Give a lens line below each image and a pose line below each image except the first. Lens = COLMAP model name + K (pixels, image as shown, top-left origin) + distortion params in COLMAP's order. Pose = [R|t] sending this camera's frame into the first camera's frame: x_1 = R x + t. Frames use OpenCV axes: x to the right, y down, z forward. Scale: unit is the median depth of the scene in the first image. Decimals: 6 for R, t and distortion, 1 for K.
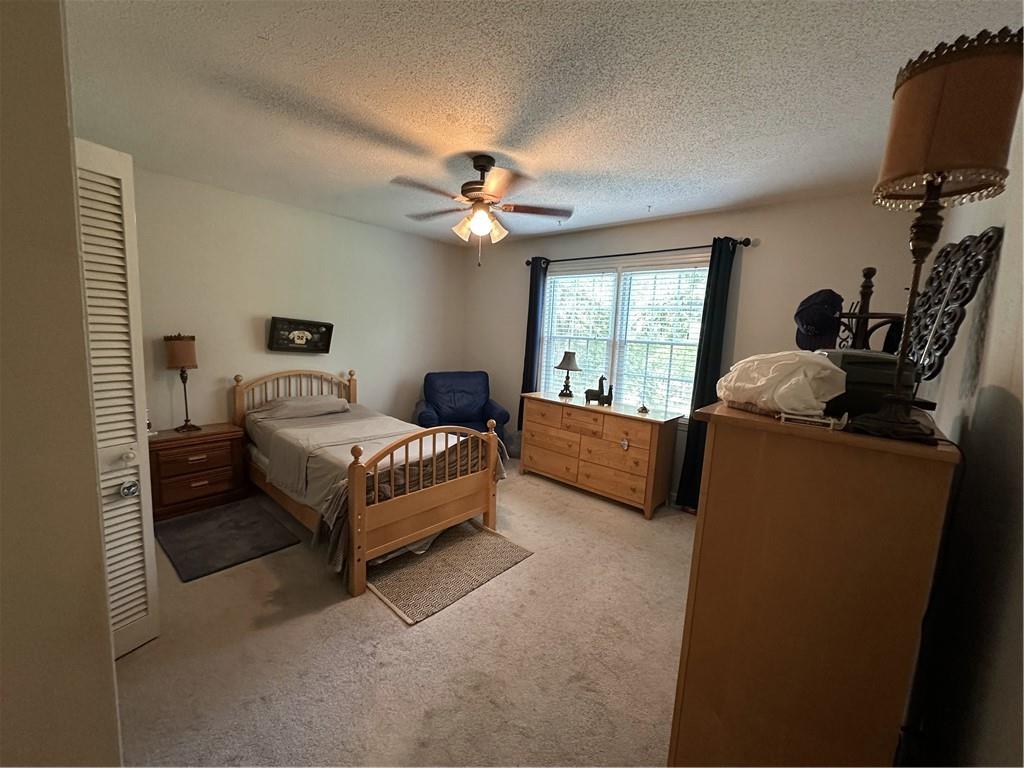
lens RADIAL K [[409.9, 0, 509.7], [0, 409.9, 378.0], [0, 0, 1]] dist [-0.006835, 0.001981]
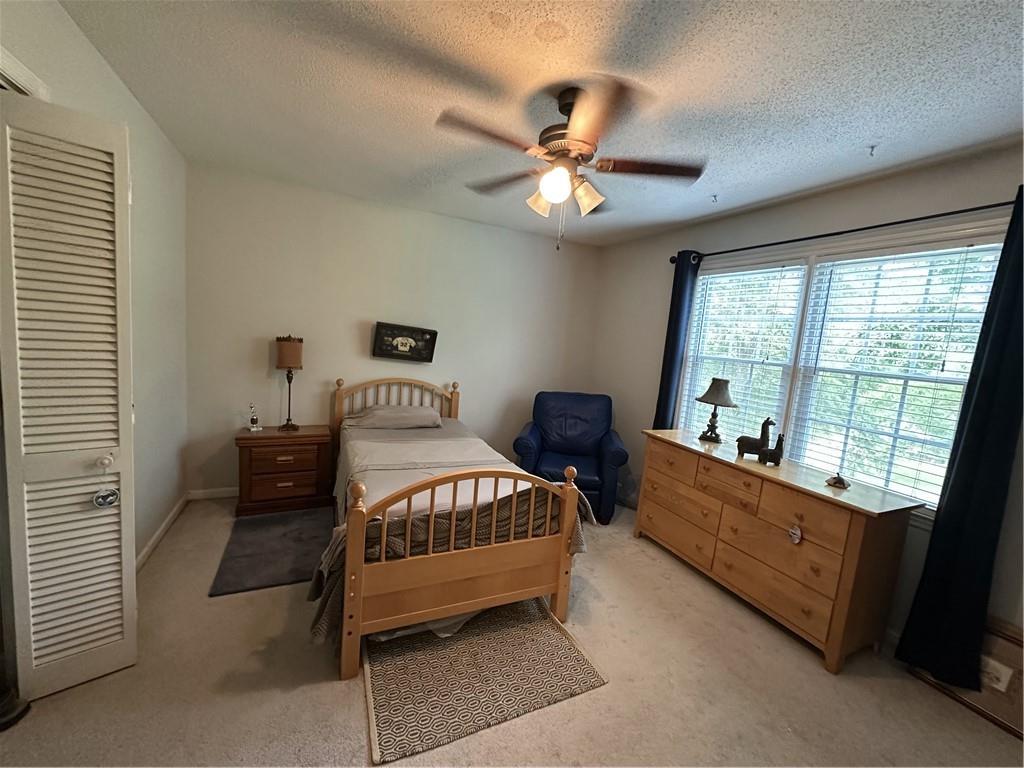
lens RADIAL K [[409.9, 0, 509.2], [0, 409.9, 381.4], [0, 0, 1]] dist [-0.006835, 0.001981]
pose [[0.917935, 0.072097, -0.390126, 0.110070], [-0.084187, 0.996352, -0.013953, -0.023706], [0.387697, 0.045652, 0.920656, 0.259333]]
